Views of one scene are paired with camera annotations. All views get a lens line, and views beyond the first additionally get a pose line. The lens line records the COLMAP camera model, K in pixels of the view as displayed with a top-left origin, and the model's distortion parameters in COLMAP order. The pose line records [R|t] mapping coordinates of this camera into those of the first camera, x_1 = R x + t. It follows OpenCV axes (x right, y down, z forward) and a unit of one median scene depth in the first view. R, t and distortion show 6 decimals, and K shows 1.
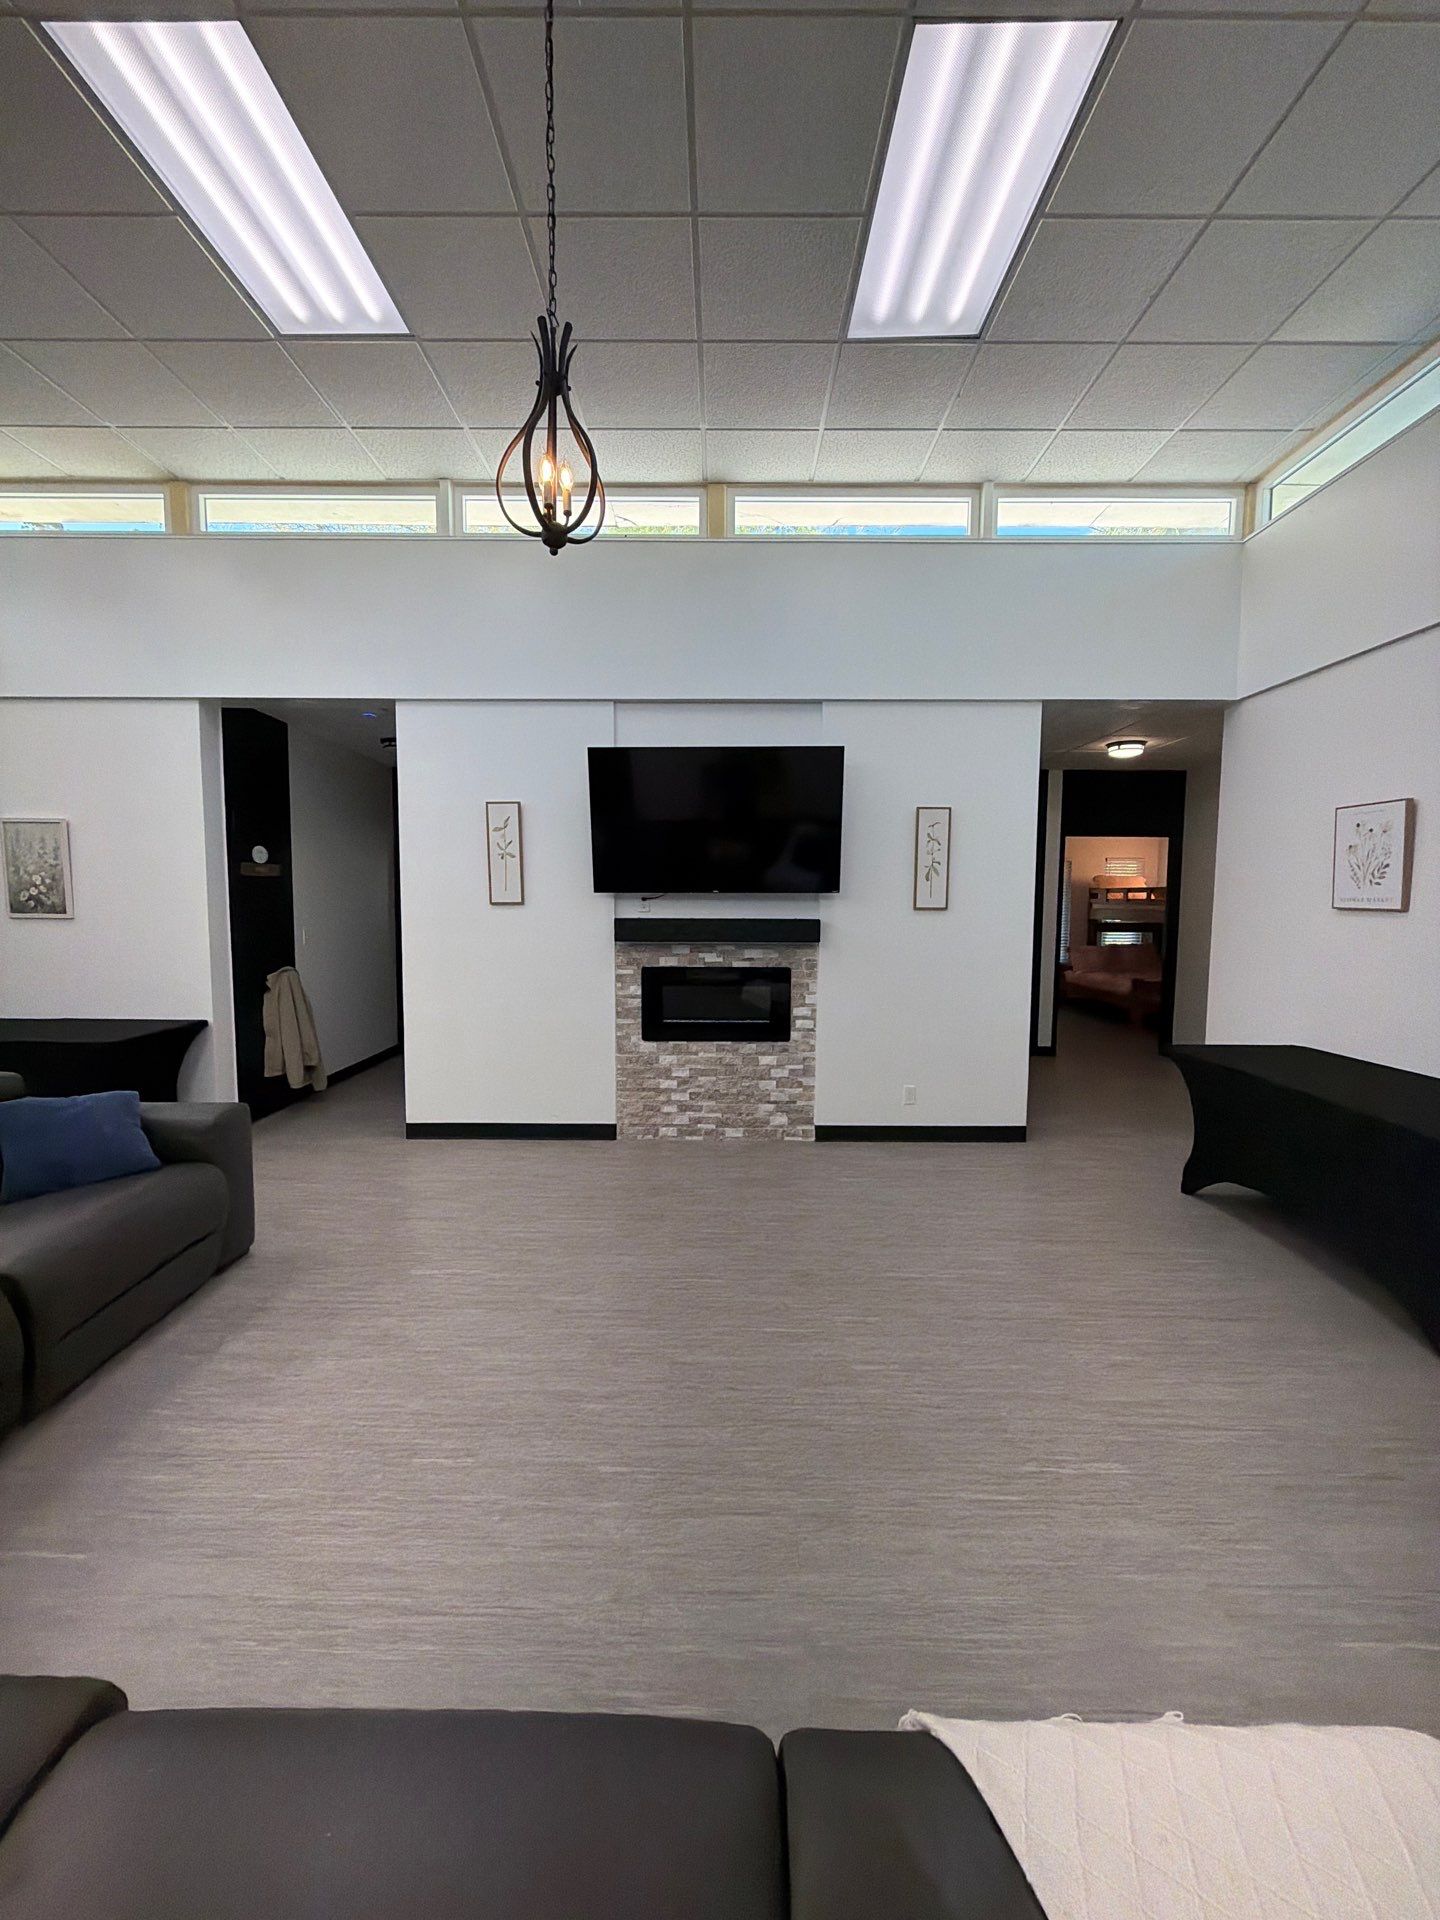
lens RADIAL K [[760.0, 0, 726.5], [0, 760.0, 966.8], [0, 0, 1]] dist [-0.000080, -0.000784]
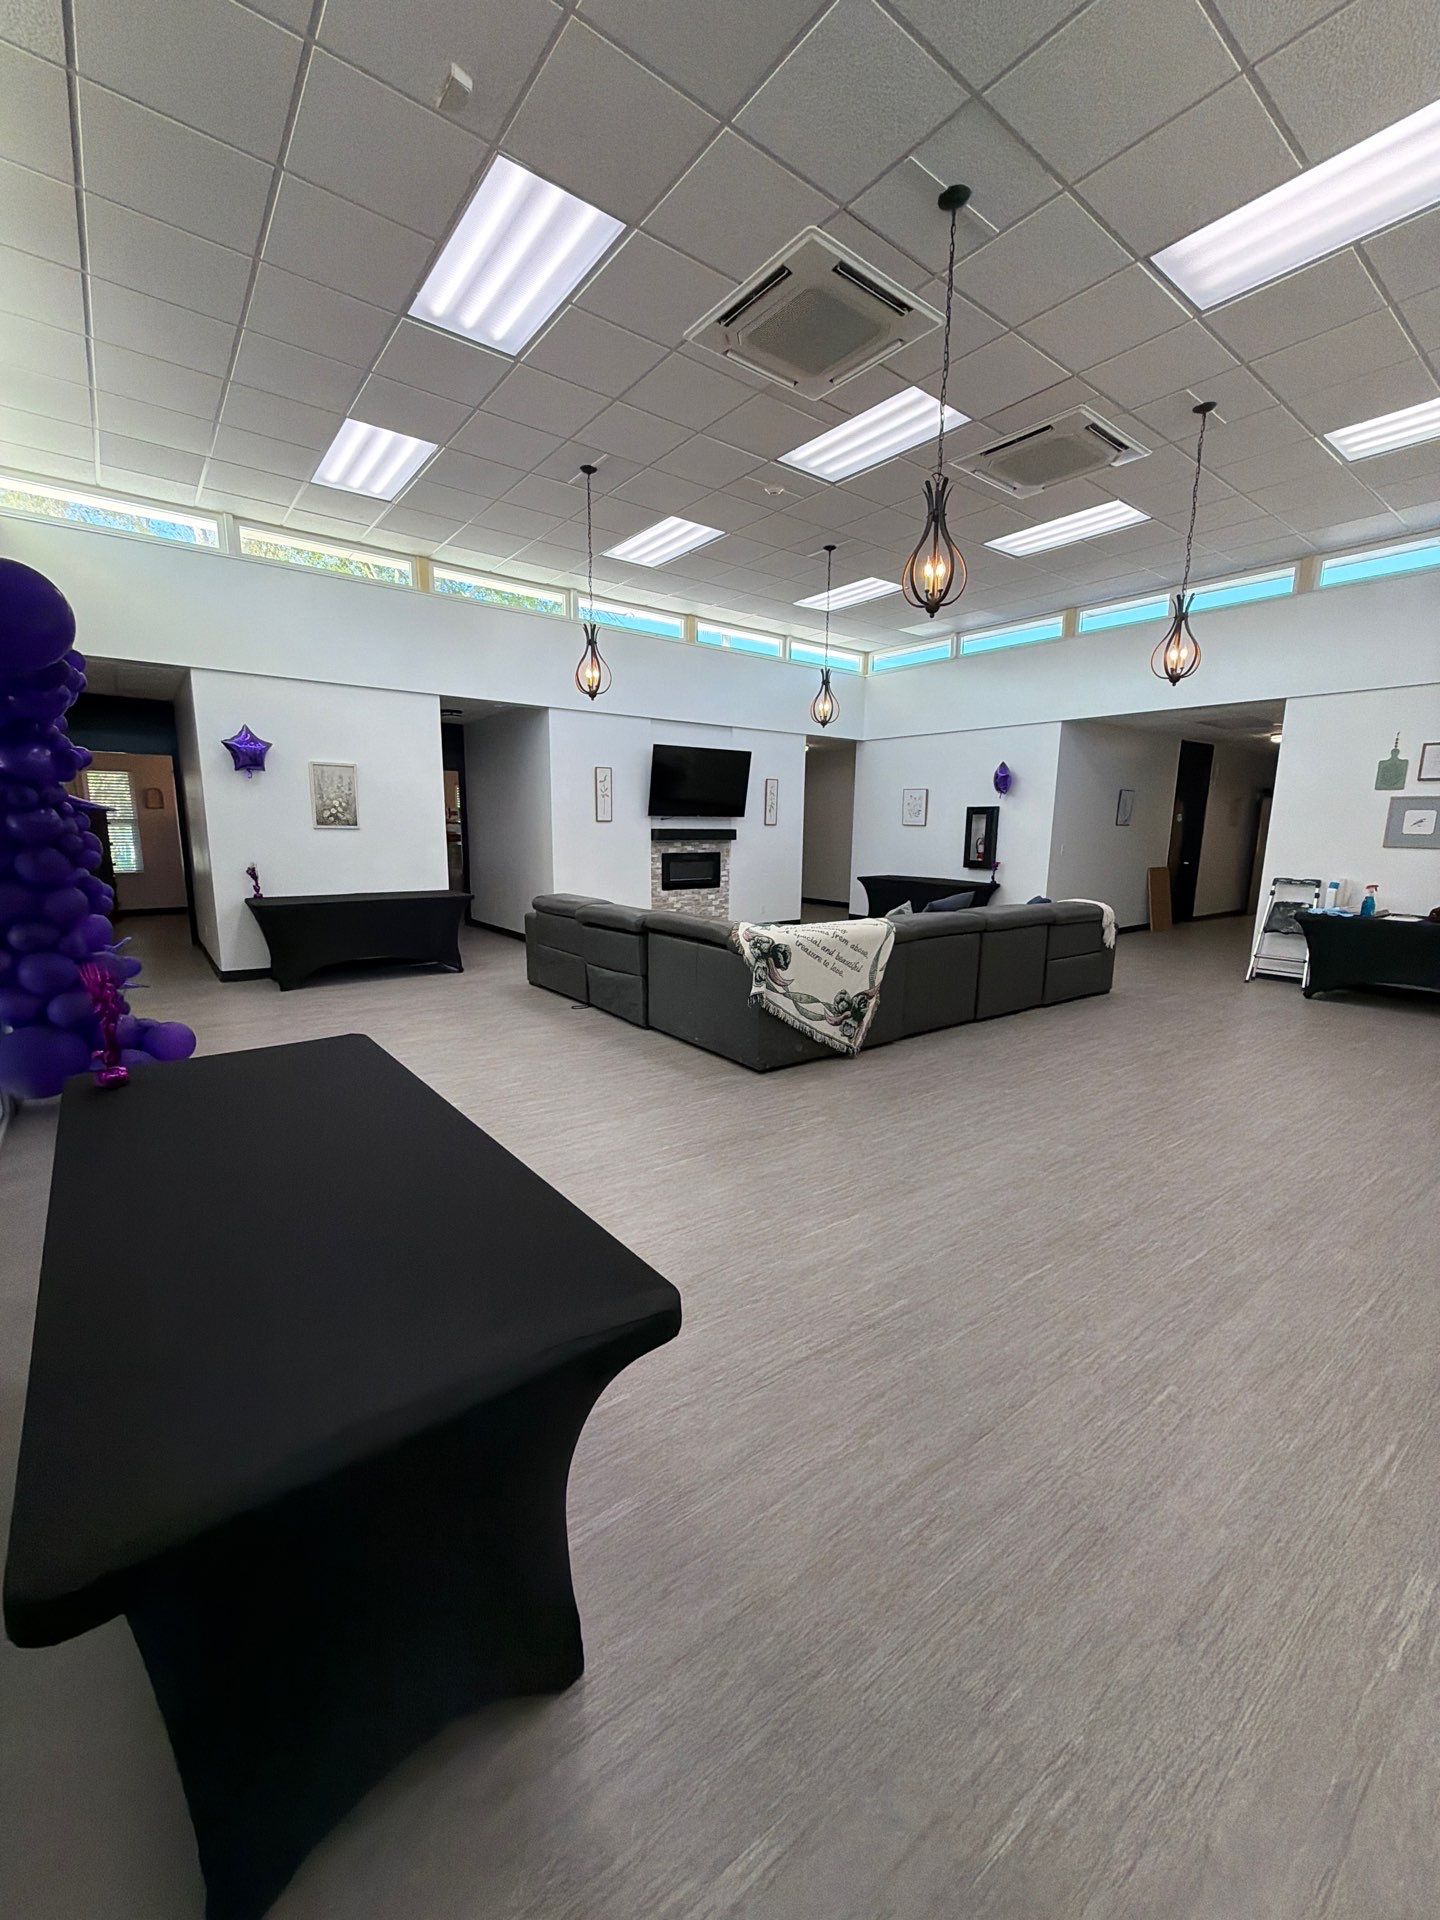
lens RADIAL K [[760.0, 0, 722.4], [0, 760.0, 973.8], [0, 0, 1]] dist [-0.000080, -0.000784]
pose [[0.788717, -0.114994, 0.603905, -1.234407], [0.044538, 0.990456, 0.130433, 0.060842], [-0.613141, -0.075978, 0.786312, -0.707652]]
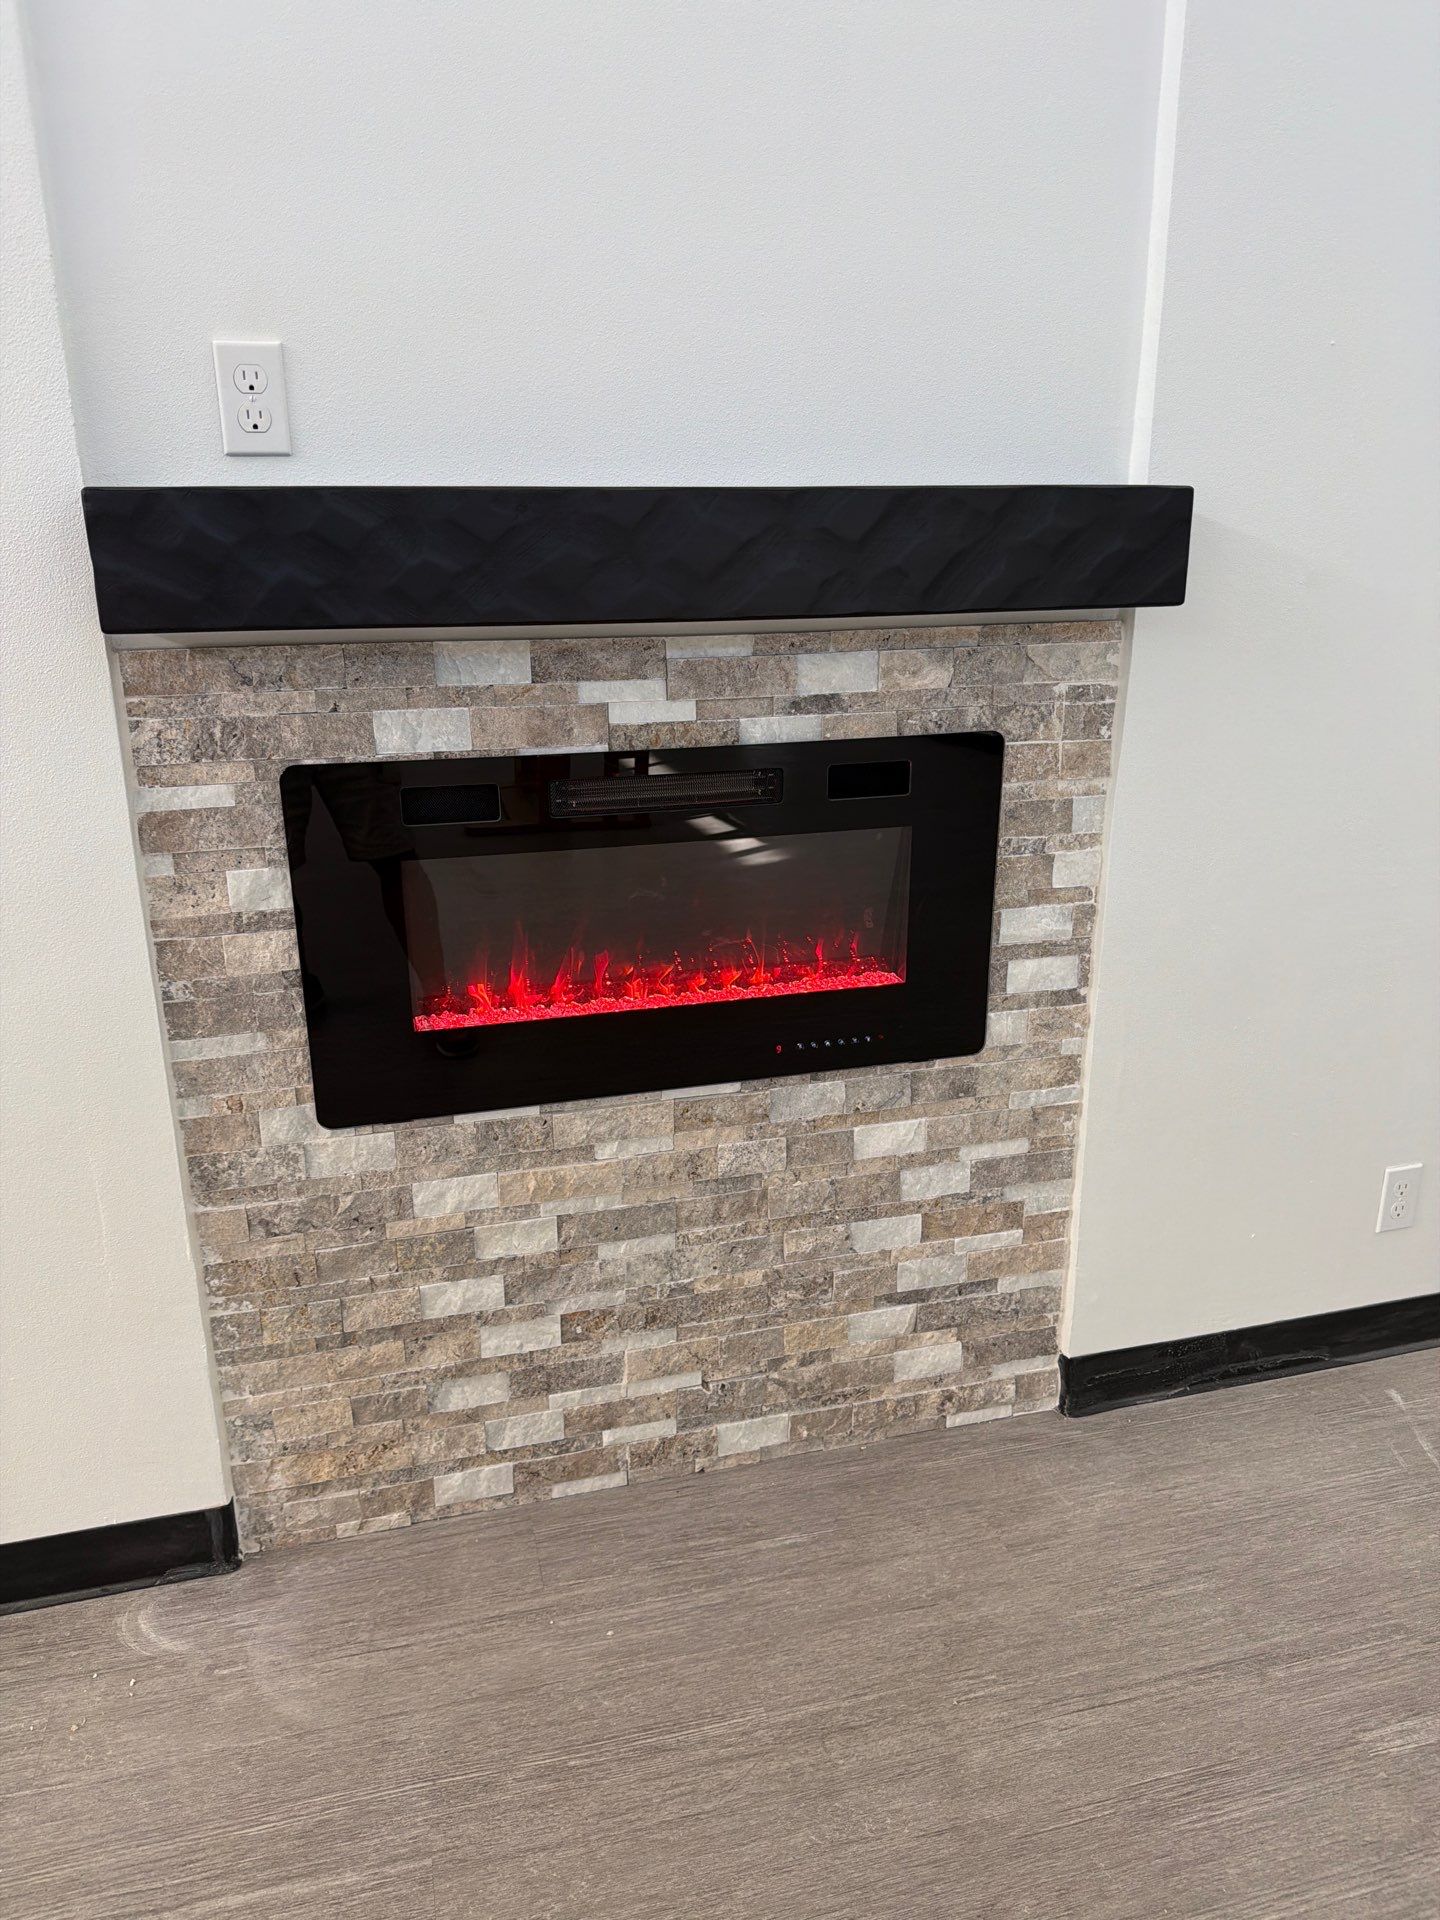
lens RADIAL K [[1352.2, 0, 723.7], [0, 1352.2, 971.1], [0, 0, 1]] dist [0.041805, -0.004375]
pose [[0.963376, -0.093960, 0.251154, -0.094399], [0.033459, 0.971402, 0.235073, -0.025824], [-0.266059, -0.218060, 0.938969, 0.640035]]
